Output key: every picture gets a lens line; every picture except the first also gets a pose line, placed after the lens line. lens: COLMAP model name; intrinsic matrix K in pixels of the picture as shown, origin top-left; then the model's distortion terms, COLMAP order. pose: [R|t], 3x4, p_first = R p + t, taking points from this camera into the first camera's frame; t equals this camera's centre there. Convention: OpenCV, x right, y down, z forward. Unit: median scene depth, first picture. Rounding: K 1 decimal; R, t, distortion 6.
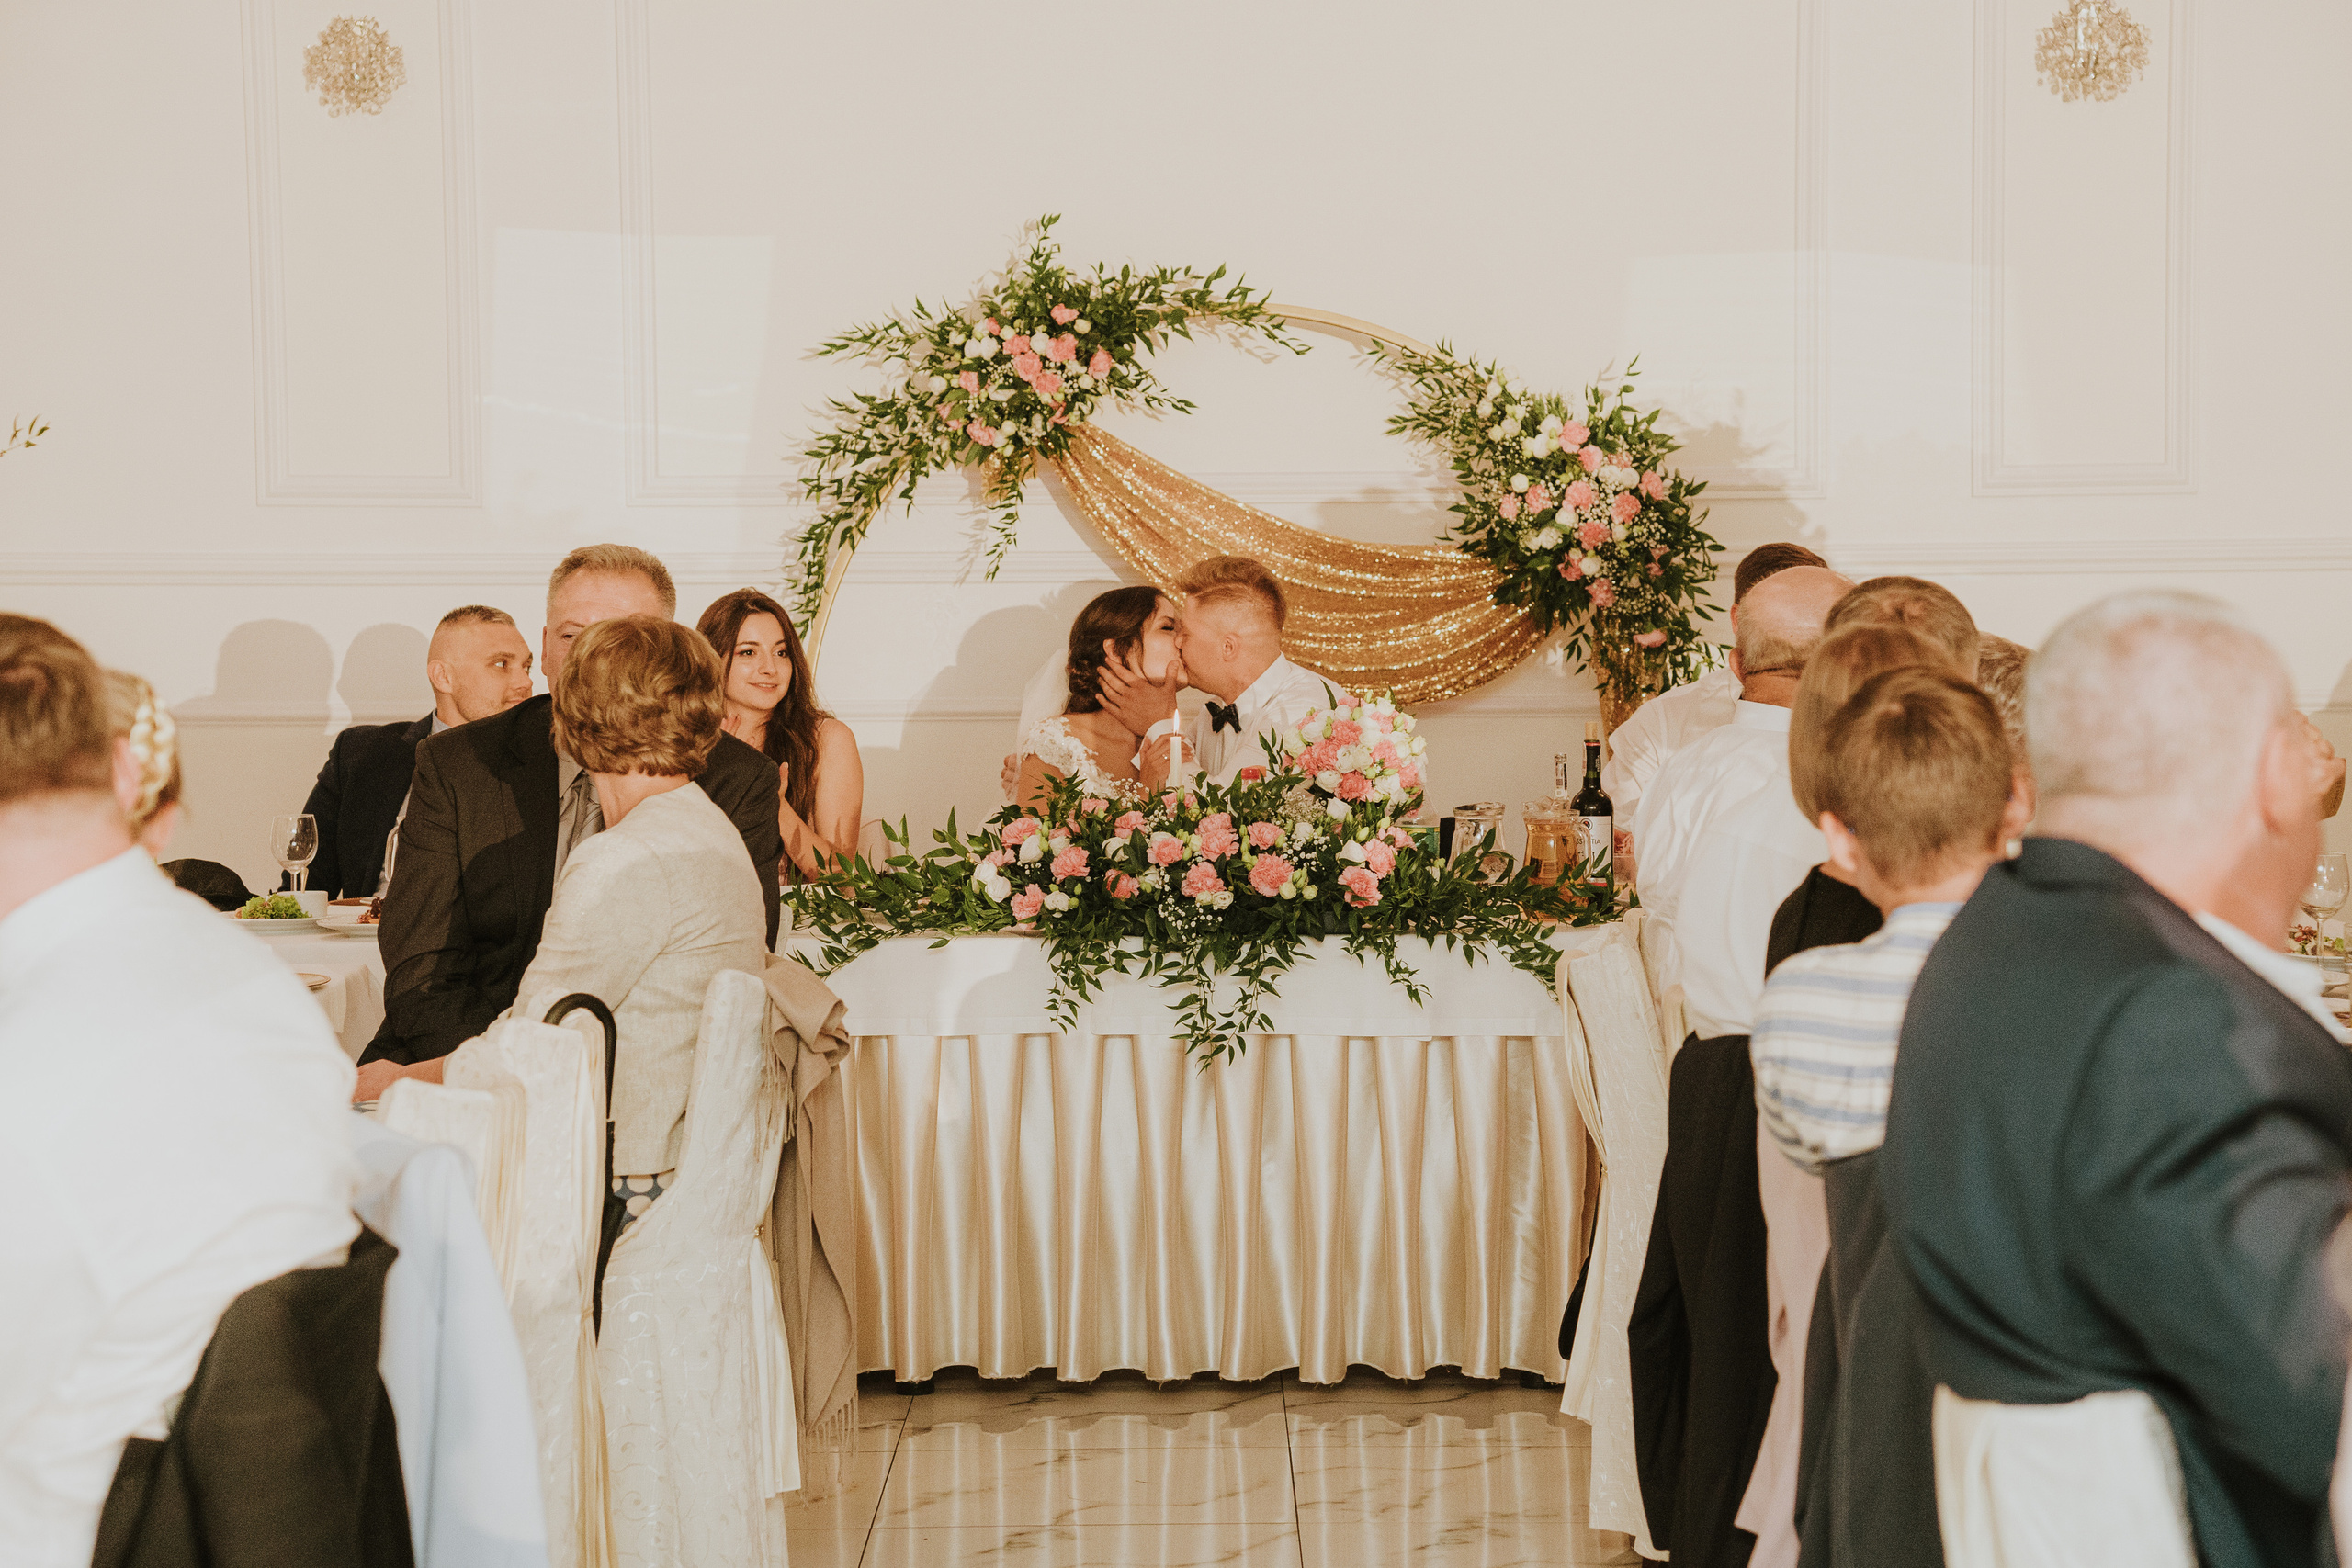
lens RADIAL K [[4751.1, 0, 1176.0], [0, 4751.1, 784.0], [0, 0, 1]] dist [0.806260, -0.052958]
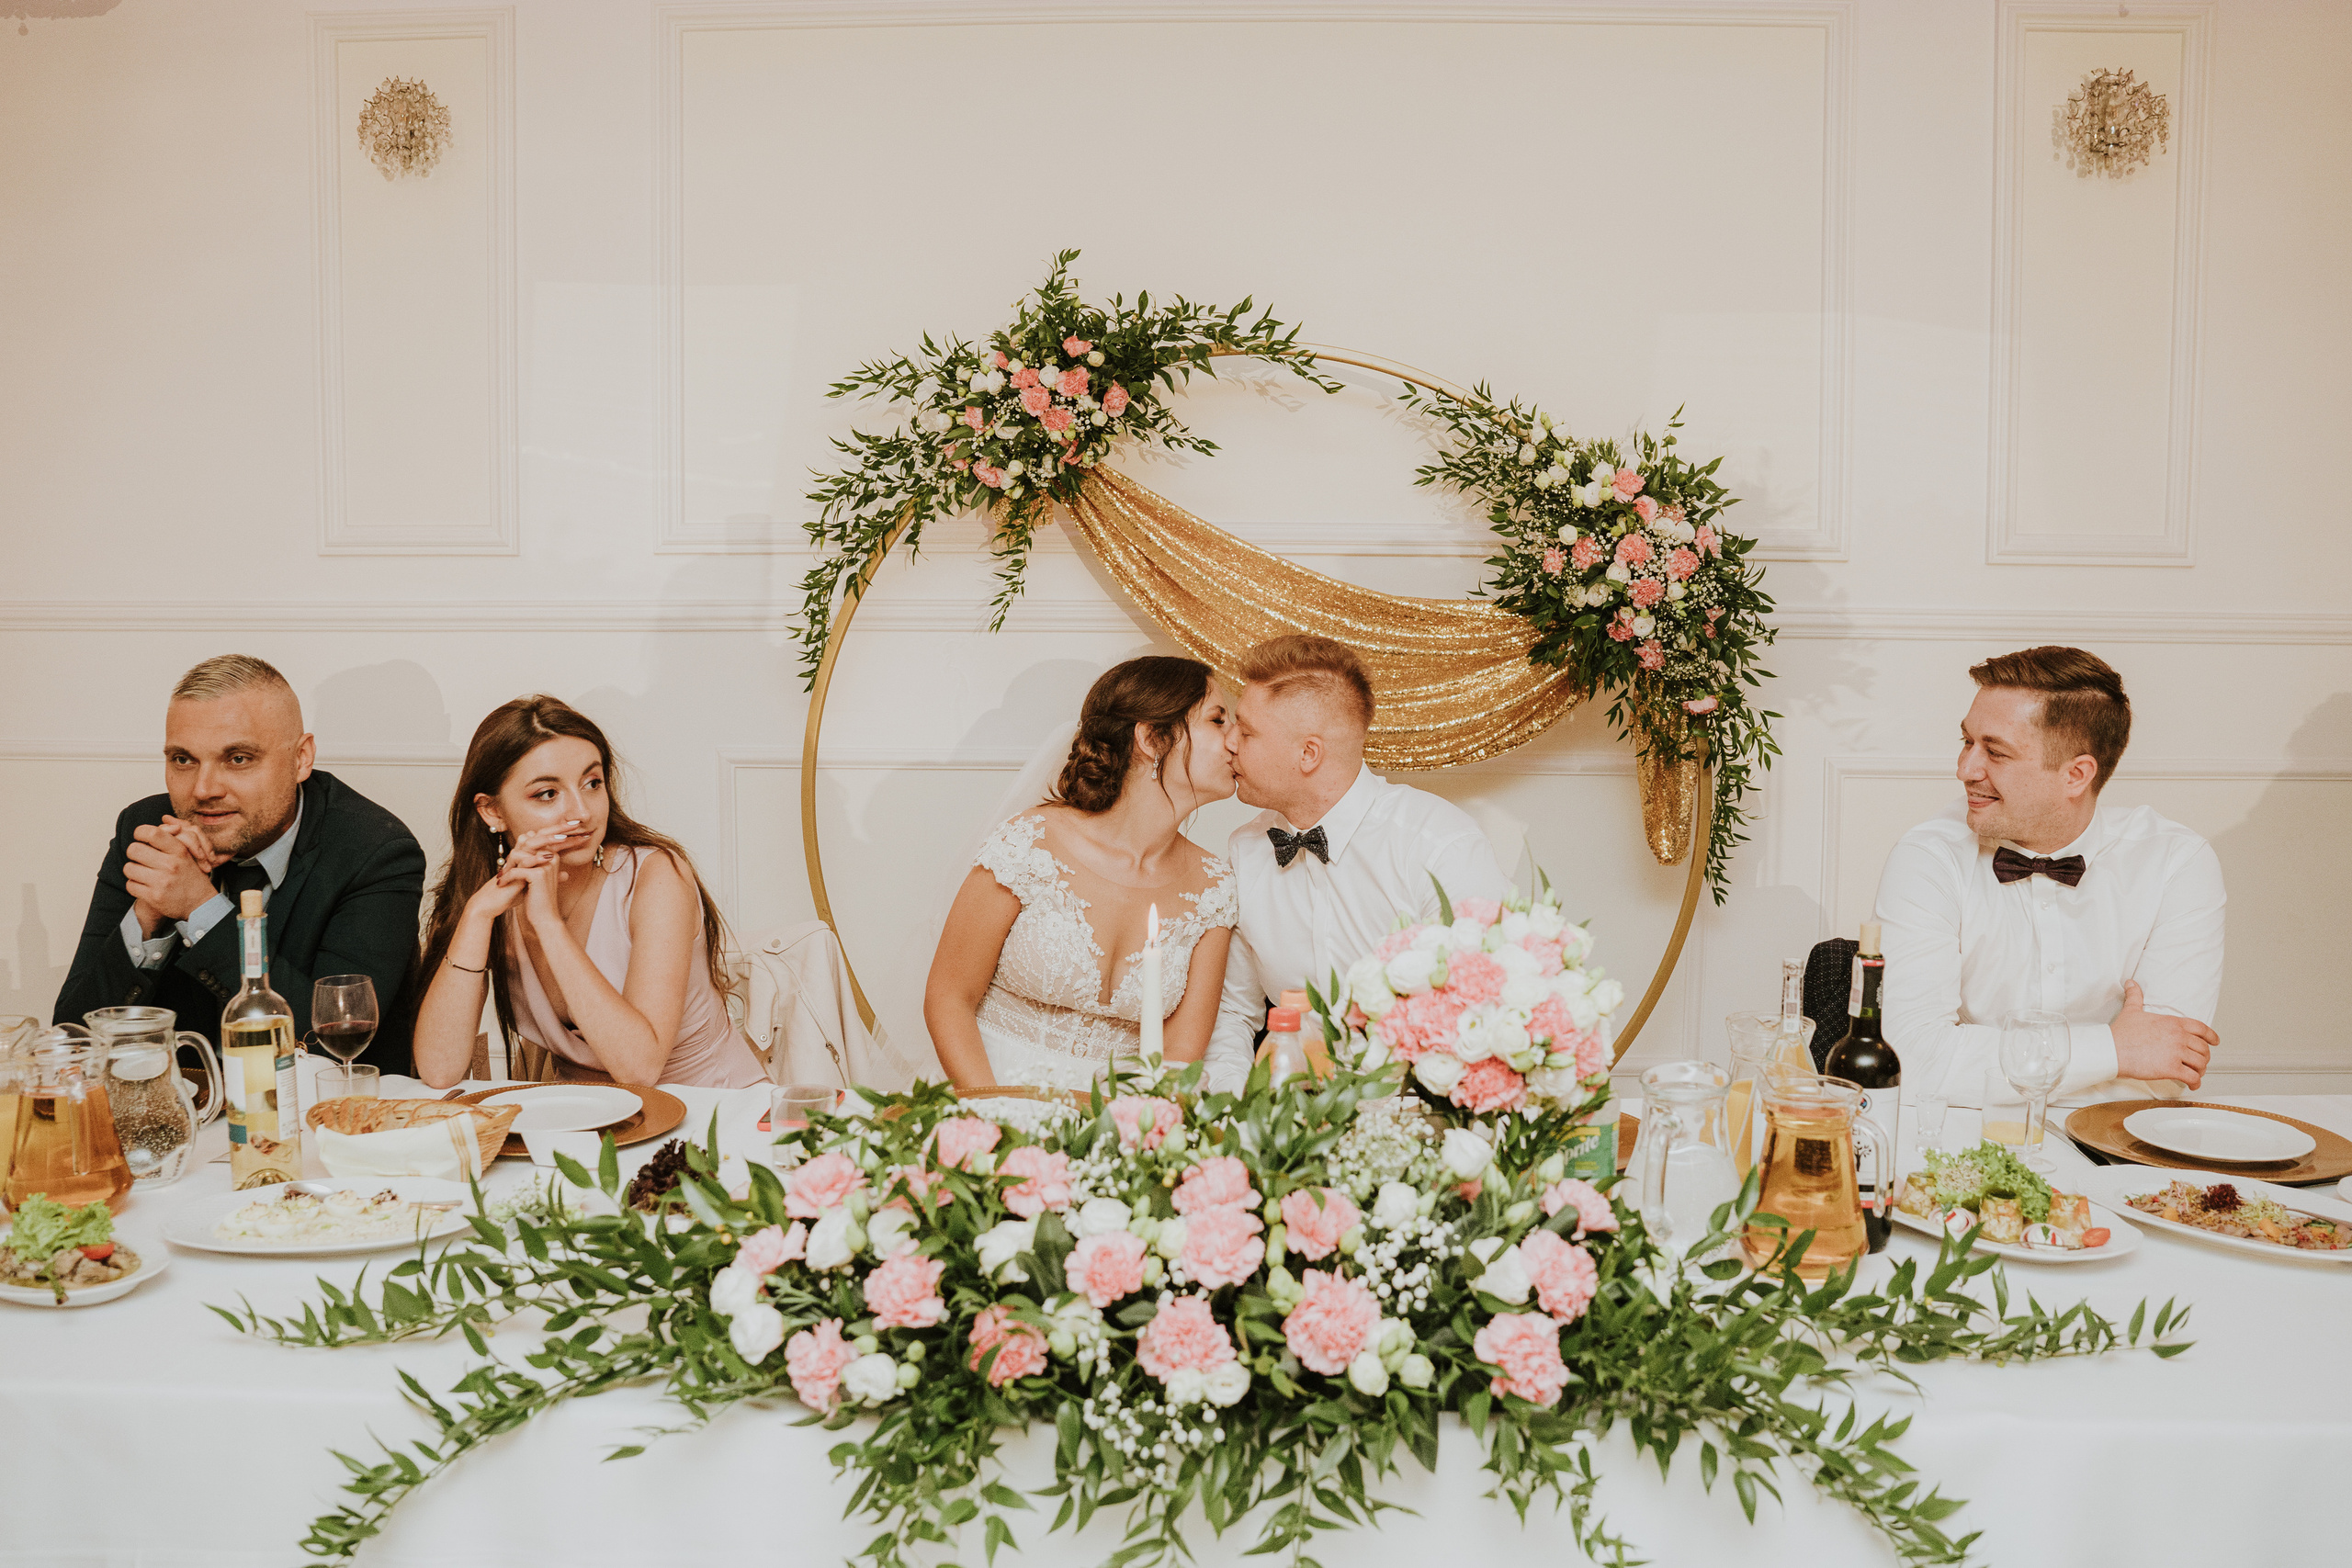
lens RADIAL K [[1820.0, 0, 1170.6], [0, 1820.0, 818.1], [0, 0, 1]] dist [-0.063722, 0.080228]
pose [[0.999411, 0.015801, -0.030449, 0.006889], [-0.013431, 0.996977, 0.076533, -0.033969], [0.031566, -0.076079, 0.996602, 0.641770]]
